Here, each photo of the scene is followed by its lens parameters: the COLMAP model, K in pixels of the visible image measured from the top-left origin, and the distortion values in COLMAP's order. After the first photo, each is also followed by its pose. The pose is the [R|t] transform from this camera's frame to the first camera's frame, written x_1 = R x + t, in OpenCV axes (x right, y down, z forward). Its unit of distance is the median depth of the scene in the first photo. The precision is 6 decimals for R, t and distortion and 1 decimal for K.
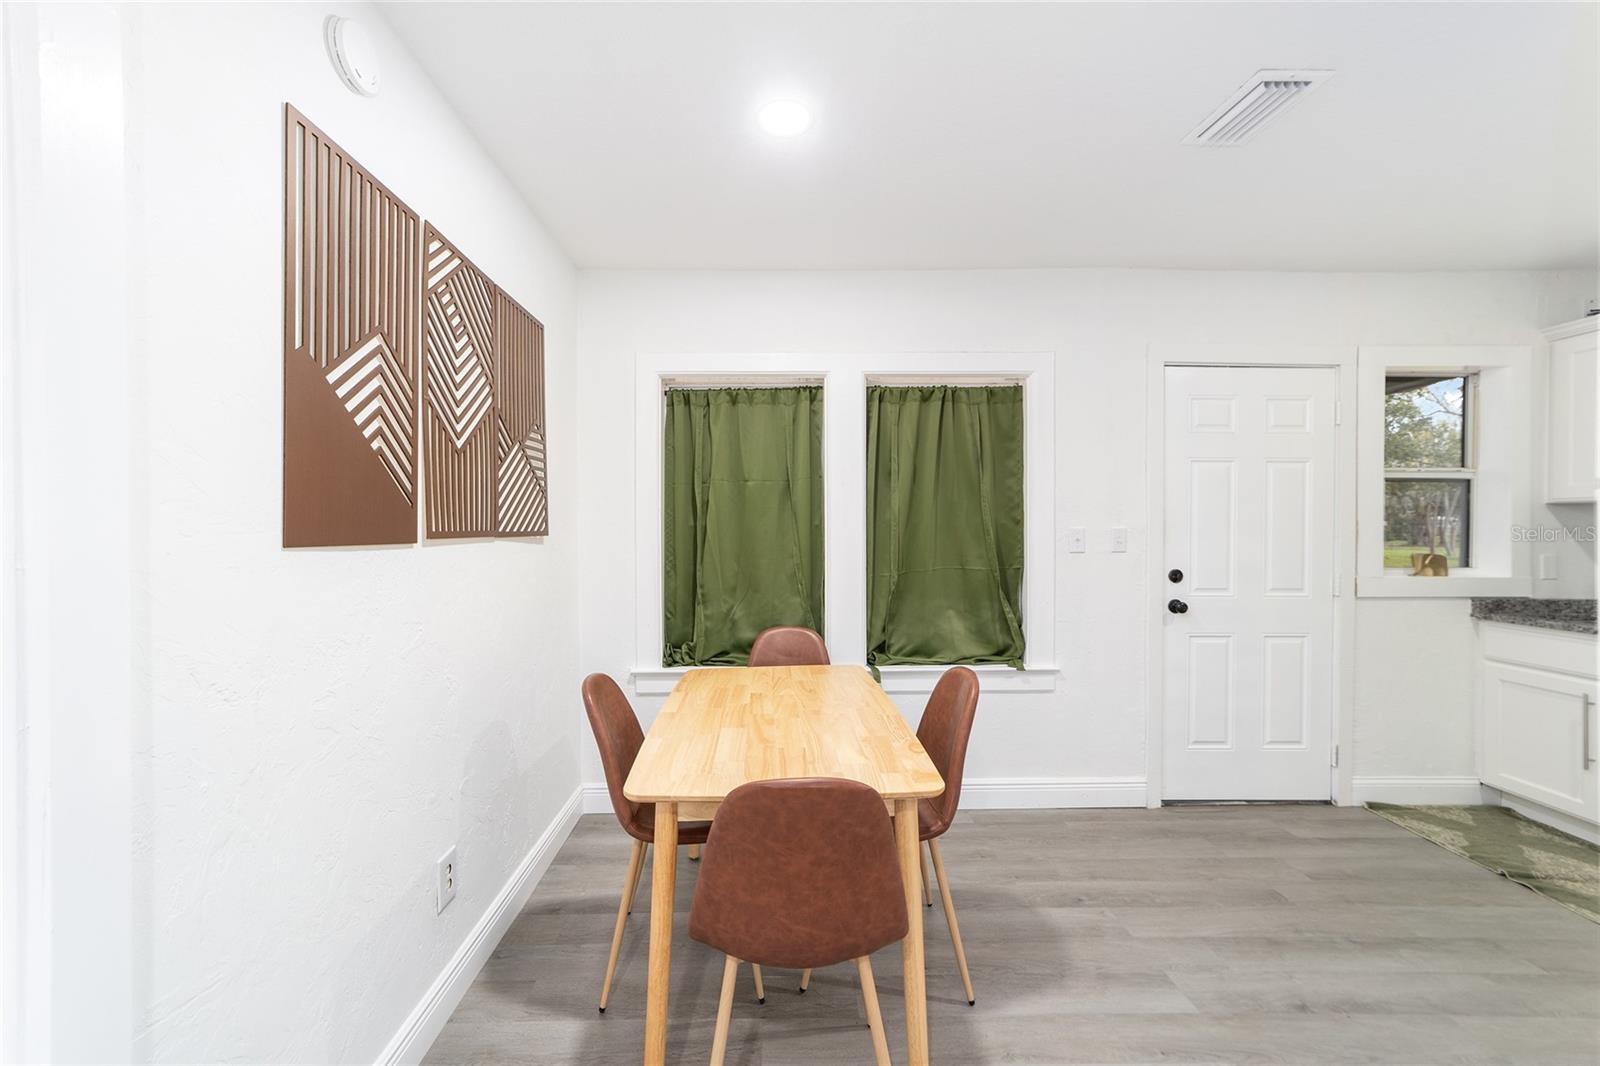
lens RADIAL K [[611.8, 0, 779.4], [0, 611.8, 529.1], [0, 0, 1]] dist [-0.018787, 0.009078]
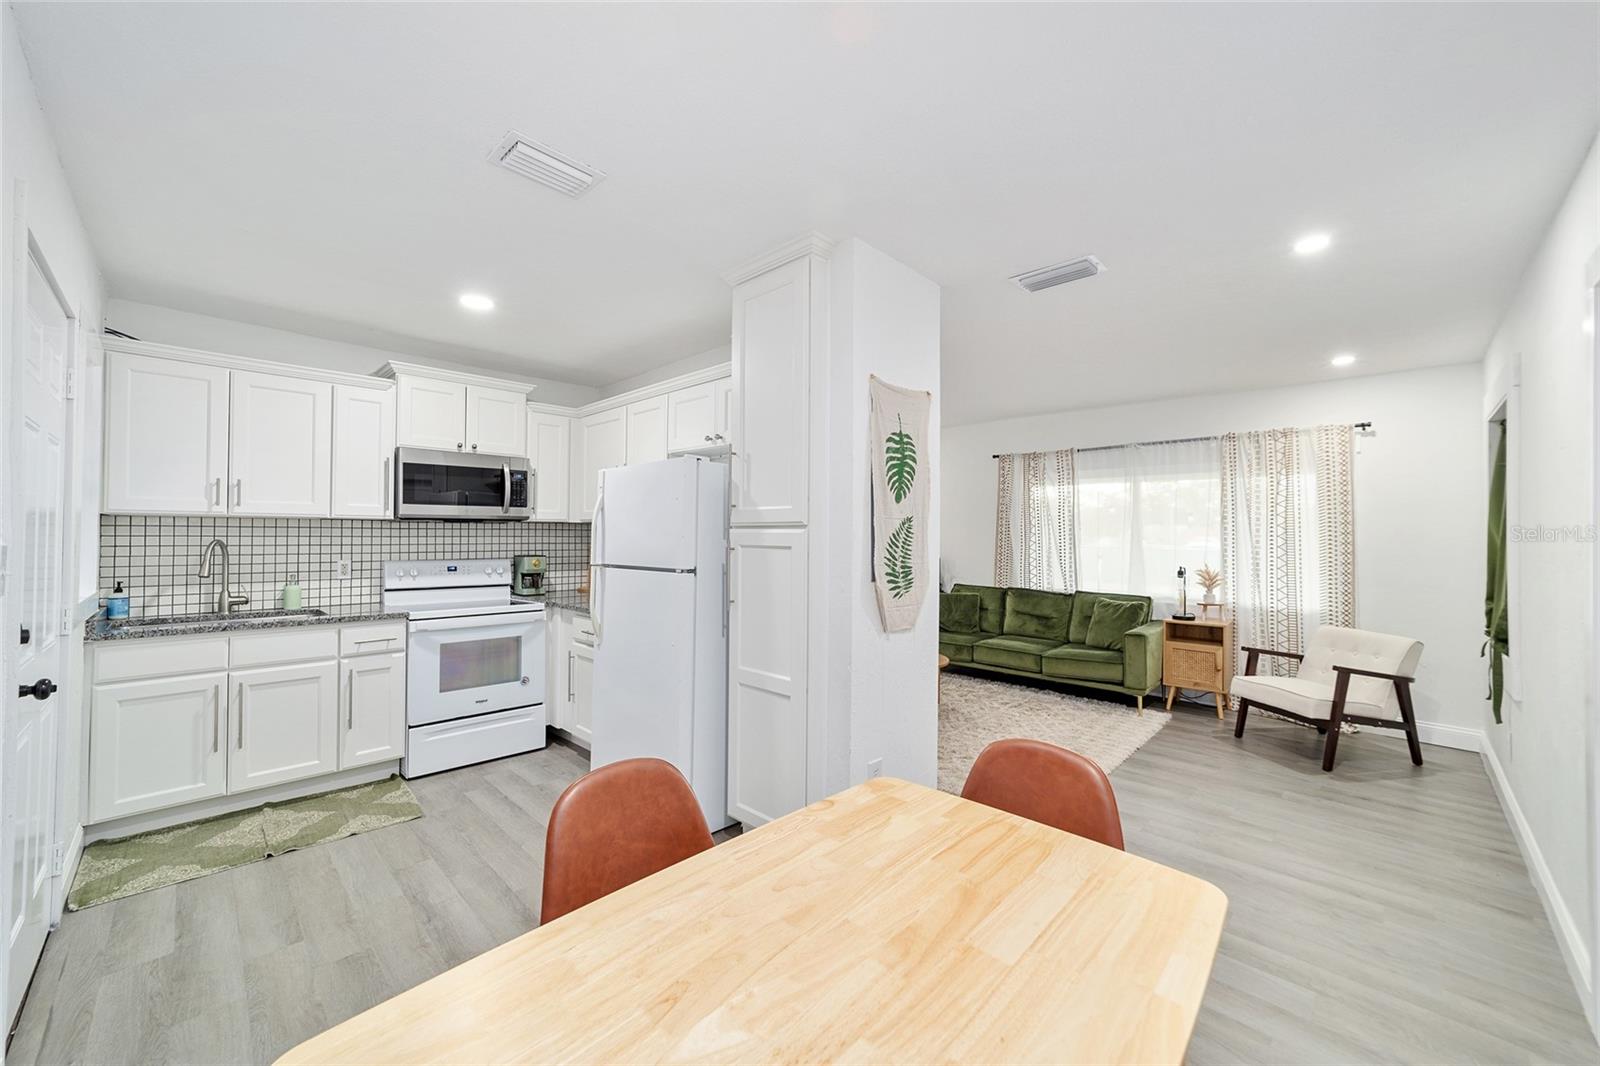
lens RADIAL K [[611.8, 0, 779.4], [0, 611.8, 529.1], [0, 0, 1]] dist [-0.018787, 0.009078]
pose [[-0.689848, 0.004878, 0.723938, -0.192964], [-0.001987, 0.999961, -0.008631, -0.011495], [-0.723951, -0.007393, -0.689812, 0.887193]]
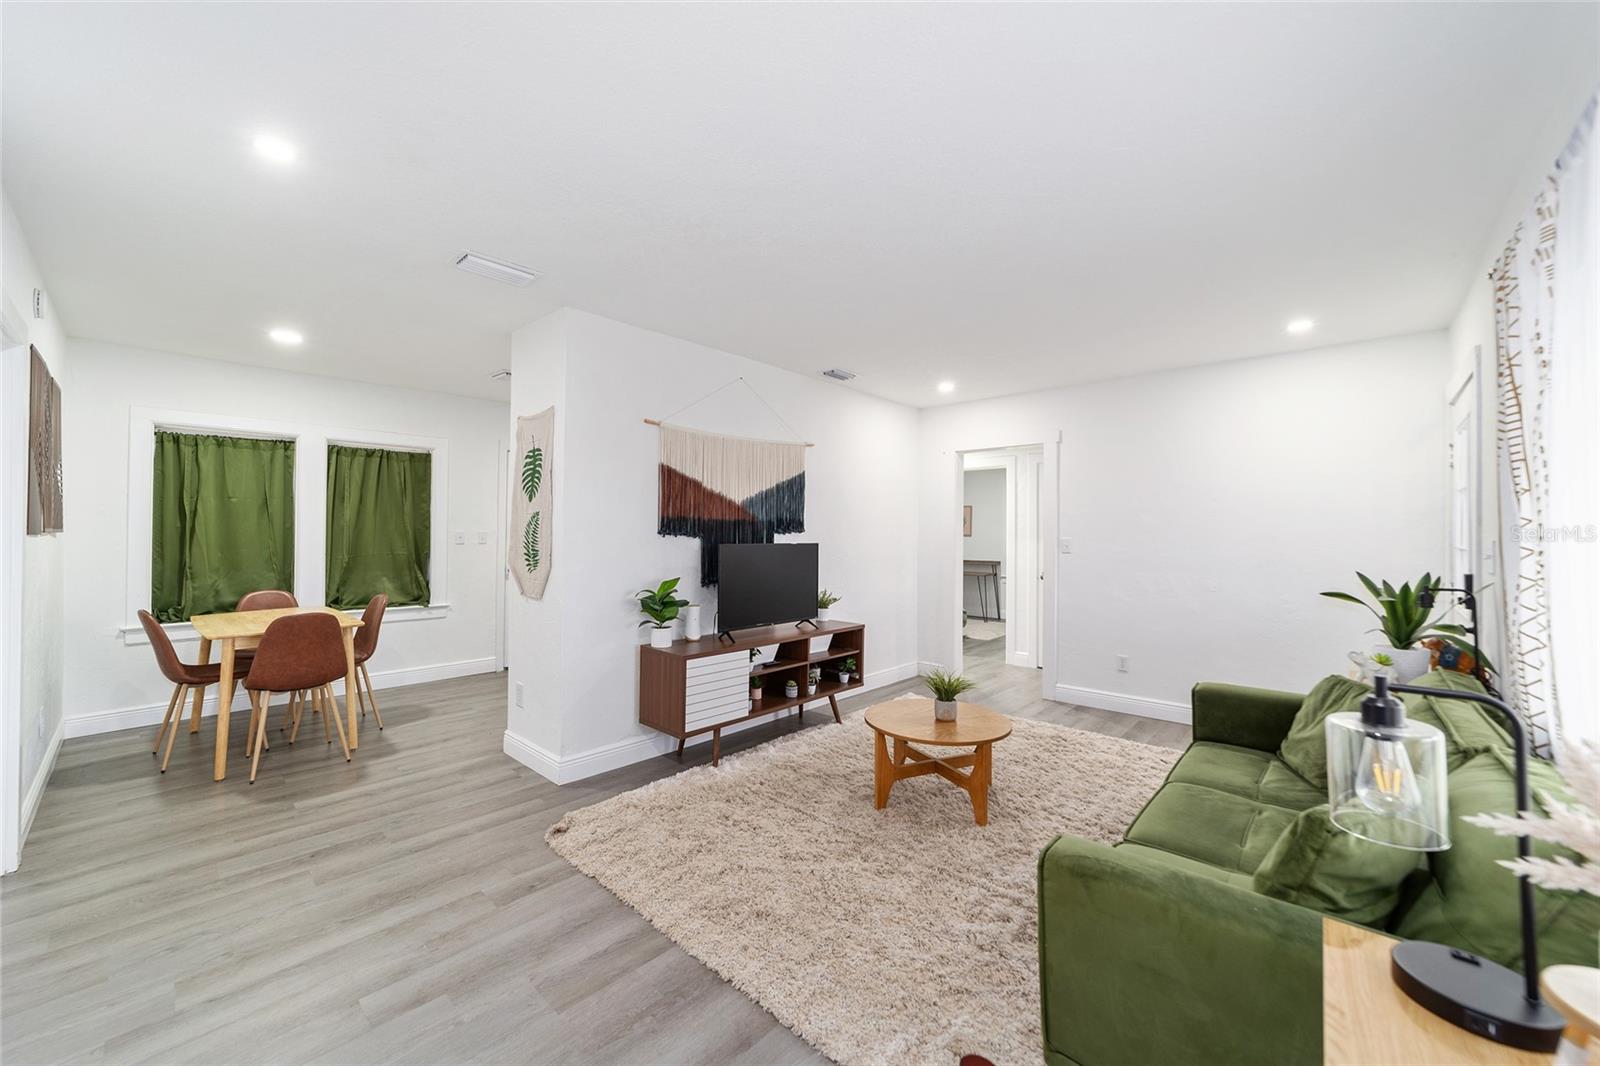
lens RADIAL K [[611.8, 0, 779.4], [0, 611.8, 529.1], [0, 0, 1]] dist [-0.018787, 0.009078]
pose [[0.697957, 0.013874, 0.716006, -0.181168], [-0.007680, 0.999900, -0.011888, 0.006340], [-0.716099, 0.002798, 0.697993, -1.043970]]
